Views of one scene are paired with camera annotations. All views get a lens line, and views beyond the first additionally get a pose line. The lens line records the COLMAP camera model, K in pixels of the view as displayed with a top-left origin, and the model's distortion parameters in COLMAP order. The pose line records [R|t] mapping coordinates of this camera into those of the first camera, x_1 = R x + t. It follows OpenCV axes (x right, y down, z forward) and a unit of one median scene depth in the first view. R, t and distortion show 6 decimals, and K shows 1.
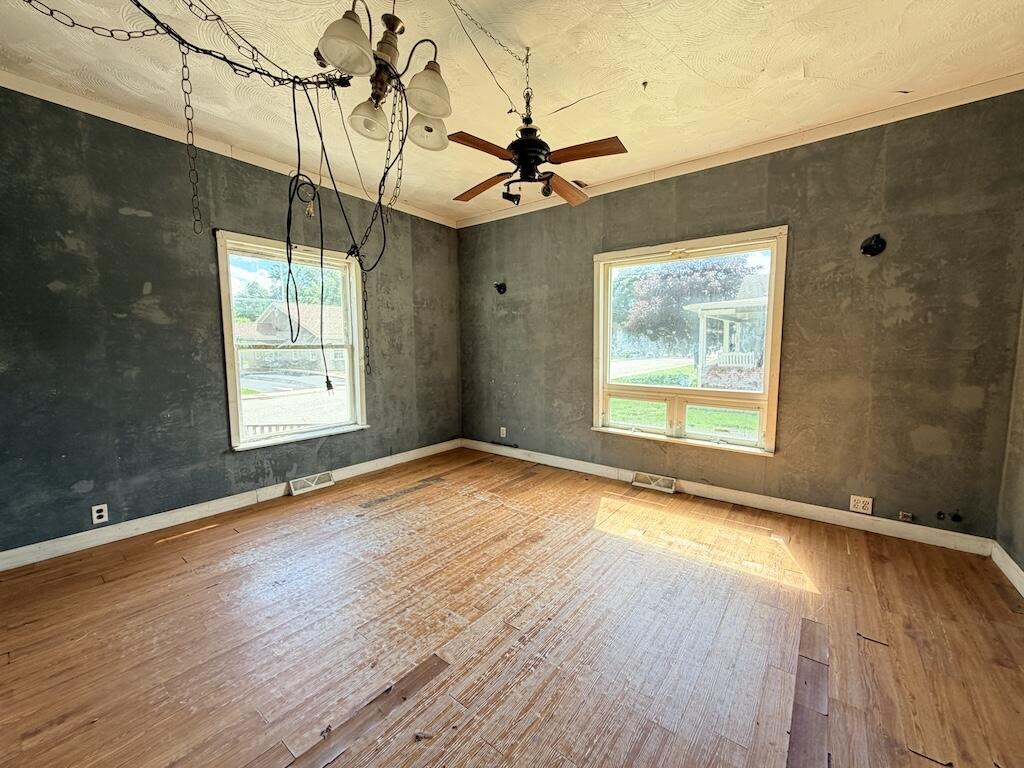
lens RADIAL K [[409.6, 0, 511.7], [0, 409.6, 386.0], [0, 0, 1]] dist [0.001158, 0.000034]
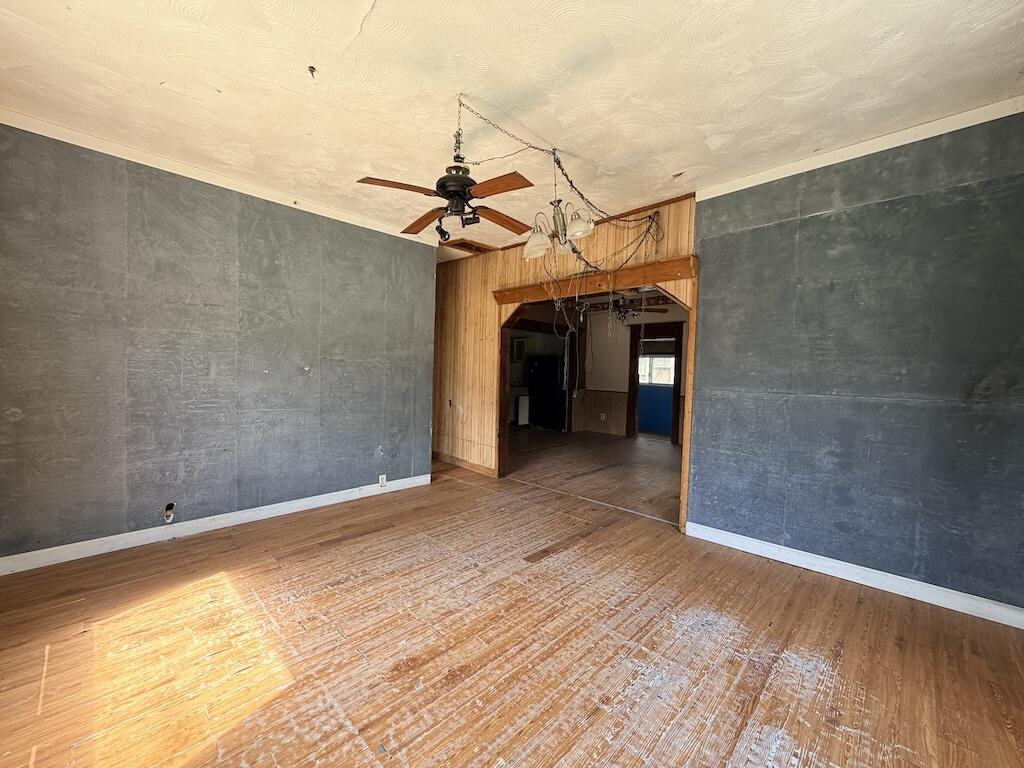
lens RADIAL K [[409.6, 0, 512.2], [0, 409.6, 384.7], [0, 0, 1]] dist [0.001158, 0.000034]
pose [[-0.992983, -0.023656, 0.115870, -0.204049], [-0.008860, 0.991917, 0.126576, -0.183211], [-0.117928, 0.124662, -0.985166, 1.829345]]
